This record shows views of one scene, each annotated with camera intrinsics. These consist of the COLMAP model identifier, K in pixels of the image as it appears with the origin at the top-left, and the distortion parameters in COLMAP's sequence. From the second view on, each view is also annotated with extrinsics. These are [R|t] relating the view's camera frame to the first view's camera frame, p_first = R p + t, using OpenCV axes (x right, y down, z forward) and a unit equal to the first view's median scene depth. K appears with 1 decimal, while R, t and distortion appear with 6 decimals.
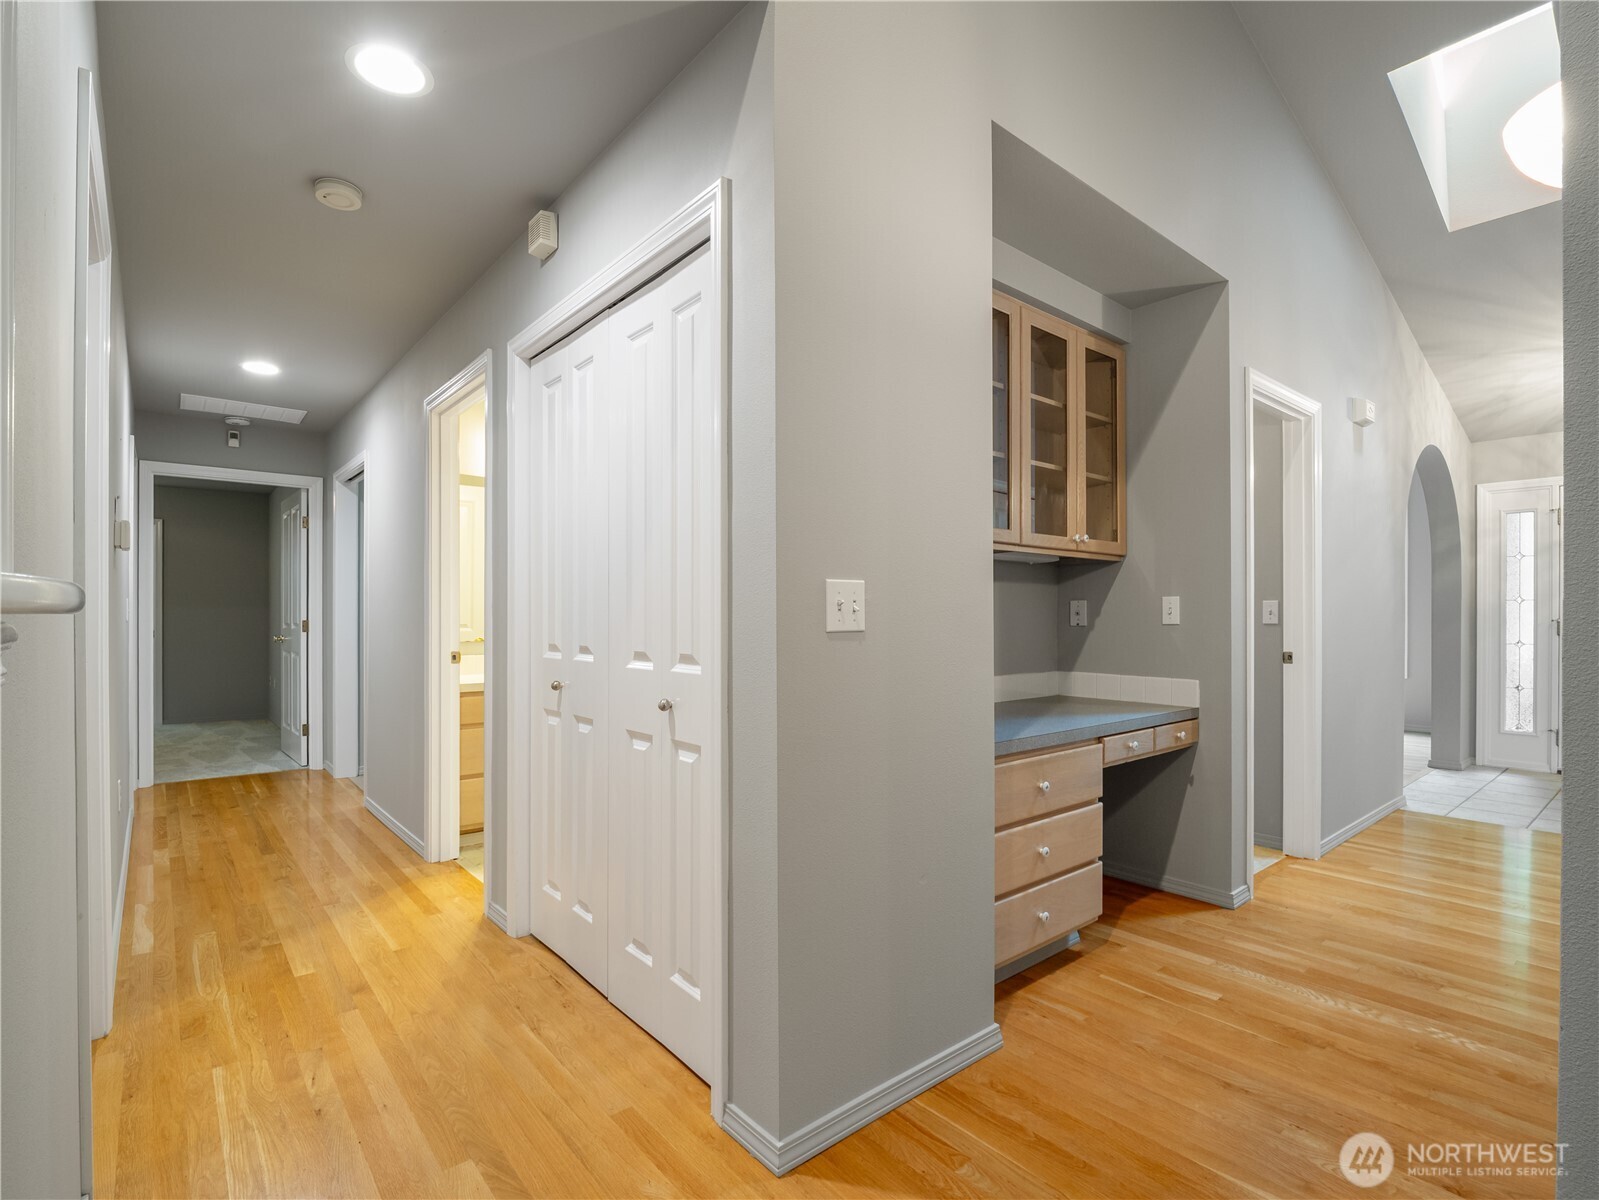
lens RADIAL K [[778.0, 0, 807.6], [0, 778.0, 622.3], [0, 0, 1]] dist [-0.014853, -0.001418]
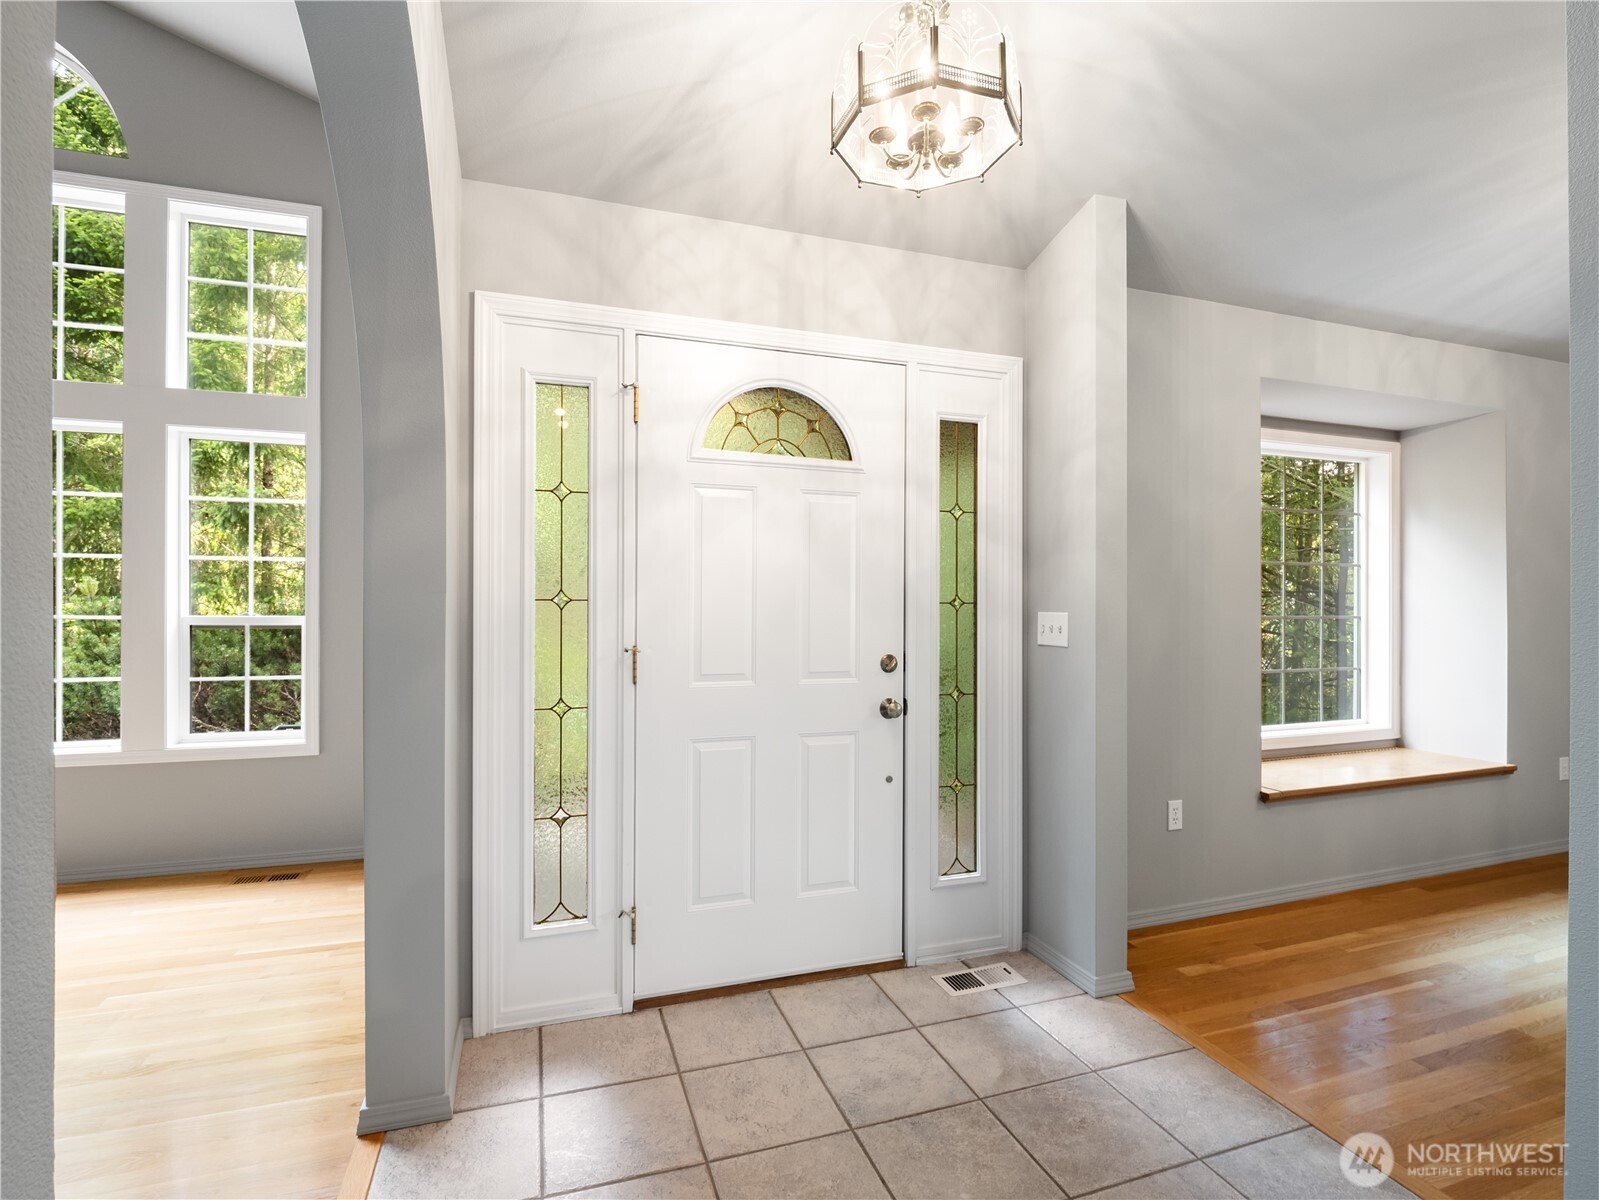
lens RADIAL K [[778.0, 0, 790.7], [0, 778.0, 600.3], [0, 0, 1]] dist [-0.014853, -0.001418]
pose [[0.374676, 0.001311, 0.927155, 0.947768], [0.003547, 0.999990, -0.002848, -0.044183], [-0.927149, 0.004355, 0.374667, 1.171168]]
